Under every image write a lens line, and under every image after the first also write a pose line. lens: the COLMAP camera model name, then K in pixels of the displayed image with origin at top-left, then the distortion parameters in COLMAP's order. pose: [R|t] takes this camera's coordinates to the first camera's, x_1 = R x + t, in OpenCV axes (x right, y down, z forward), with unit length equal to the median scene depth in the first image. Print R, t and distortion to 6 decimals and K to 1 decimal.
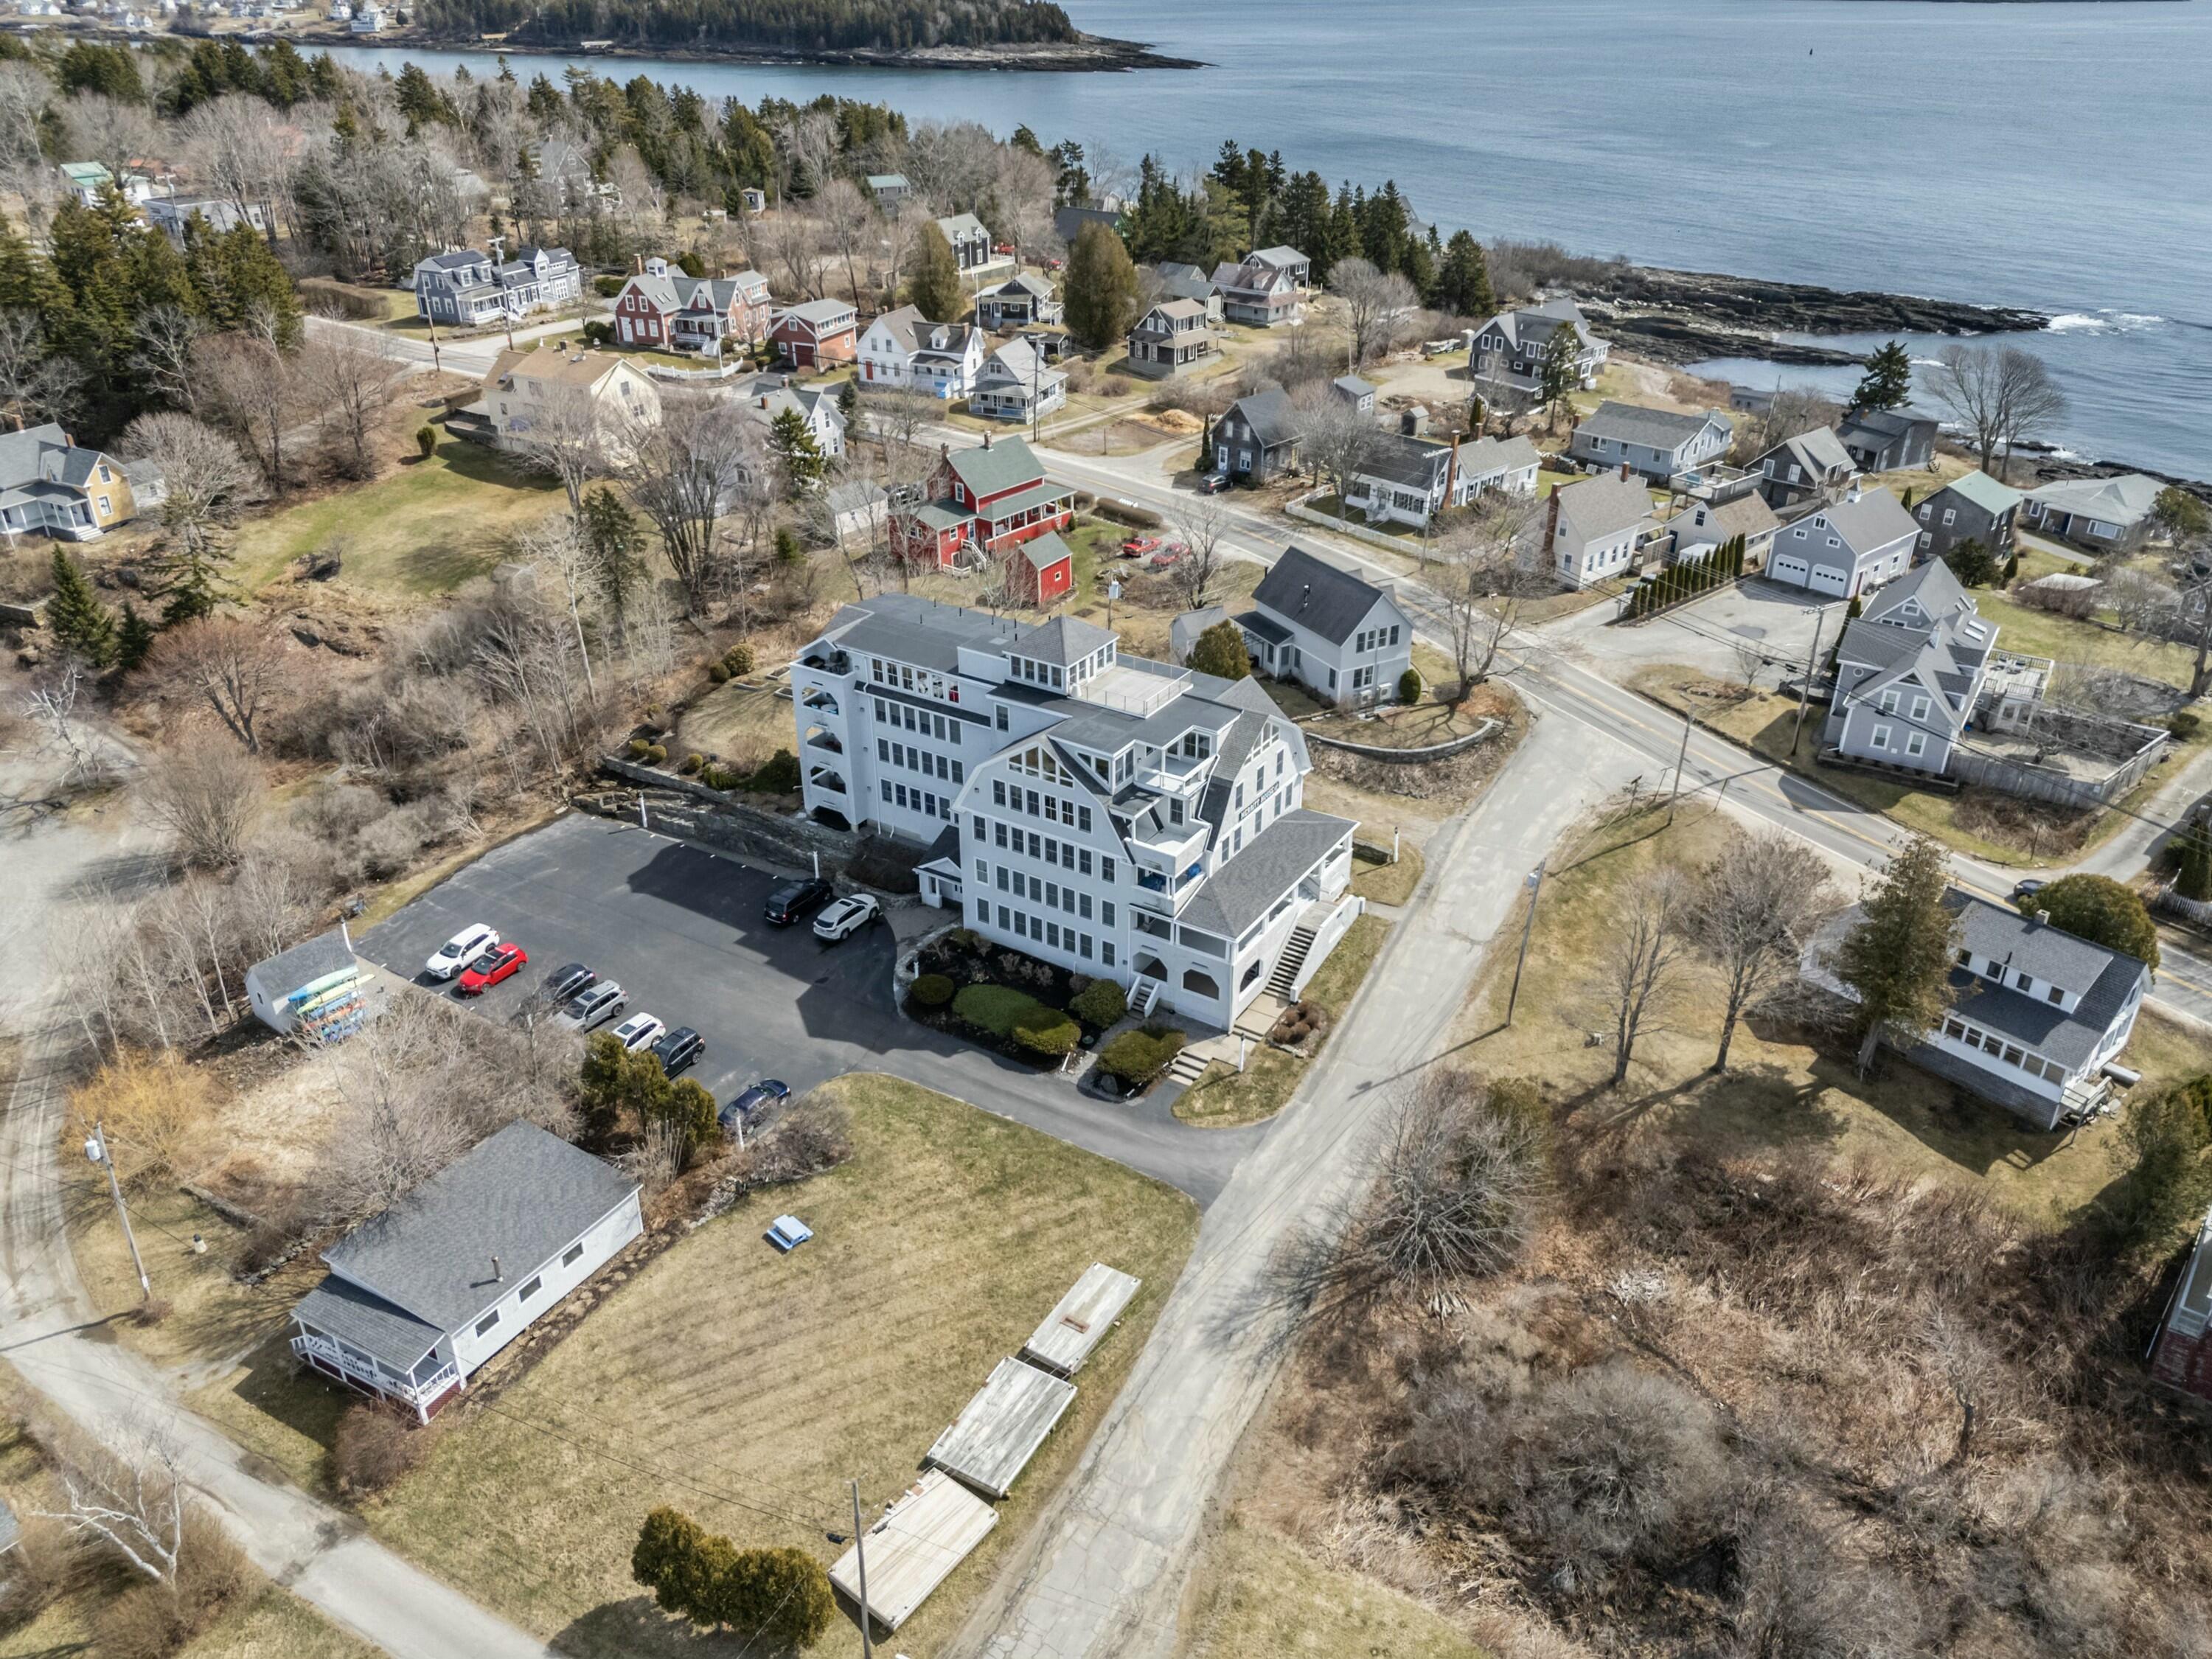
lens RADIAL K [[1630.2, 0, 1106.0], [0, 1630.2, 829.5], [0, 0, 1]] dist [0.057082, -0.043159]
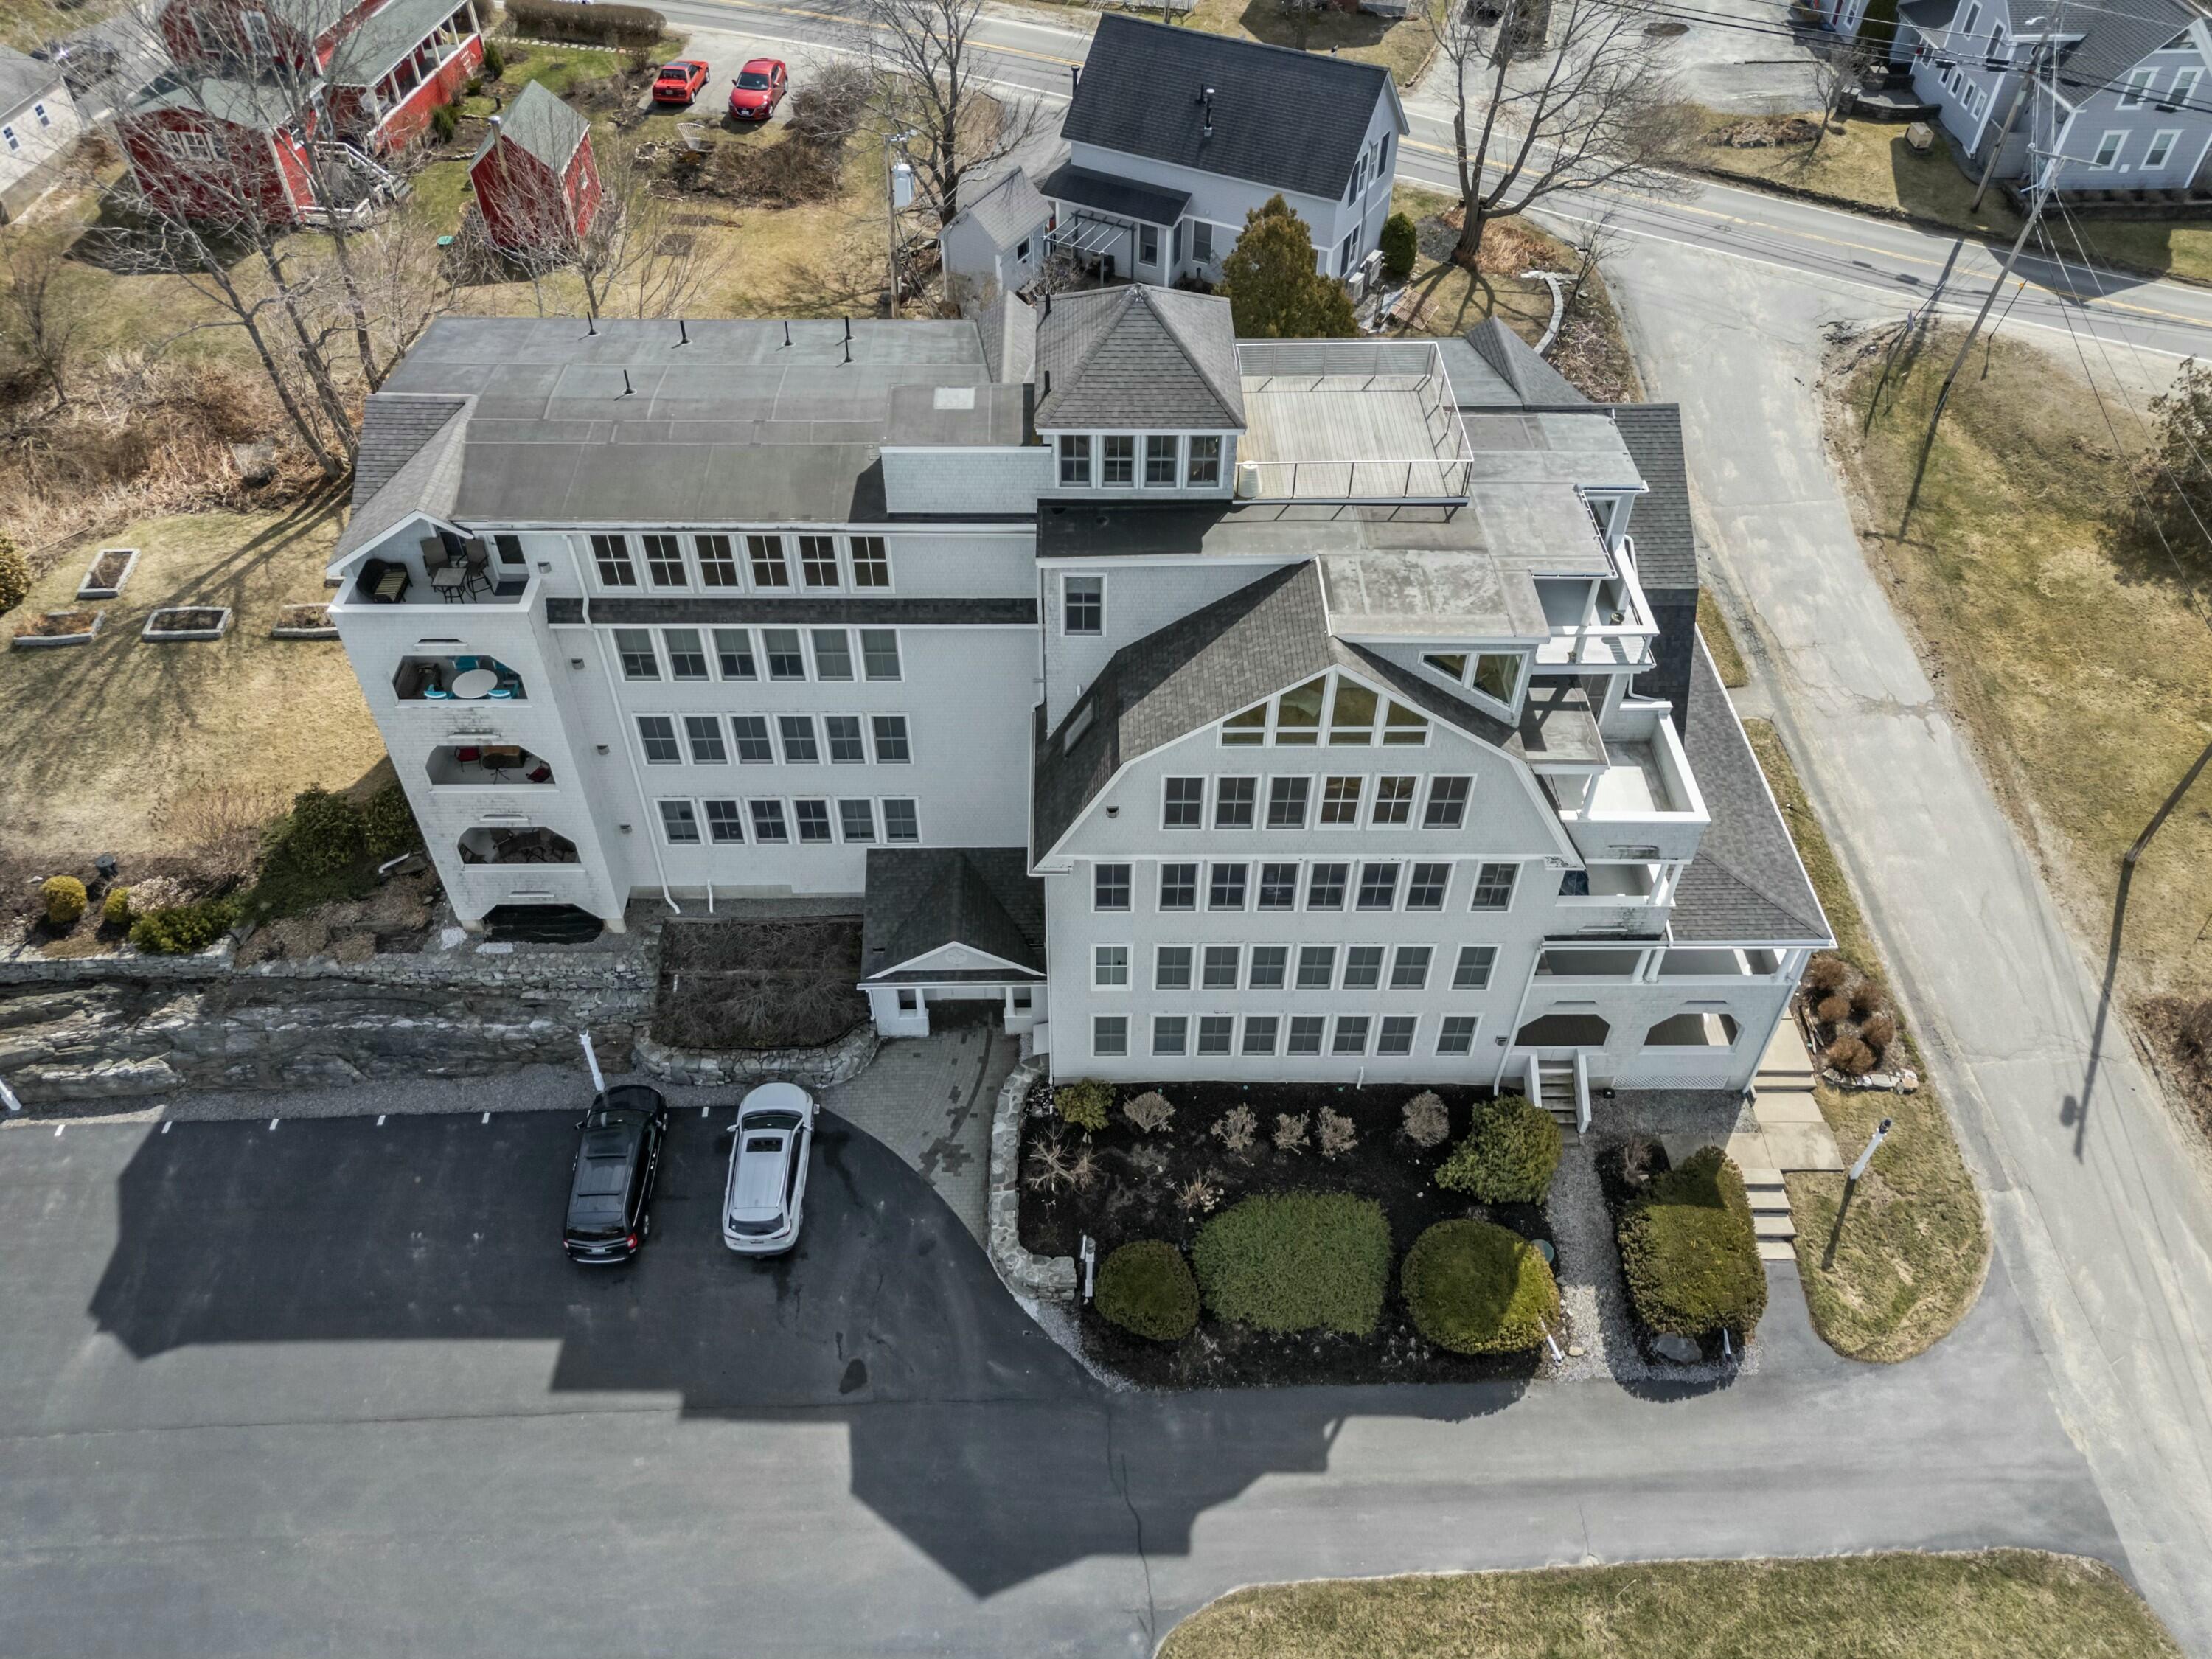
lens RADIAL K [[1630.2, 0, 1106.0], [0, 1630.2, 829.5], [0, 0, 1]] dist [0.057082, -0.043159]
pose [[0.836696, -0.380511, 0.393892, -0.191423], [0.253901, 0.906762, 0.336627, -0.122862], [-0.485257, -0.181645, 0.855296, 0.548360]]
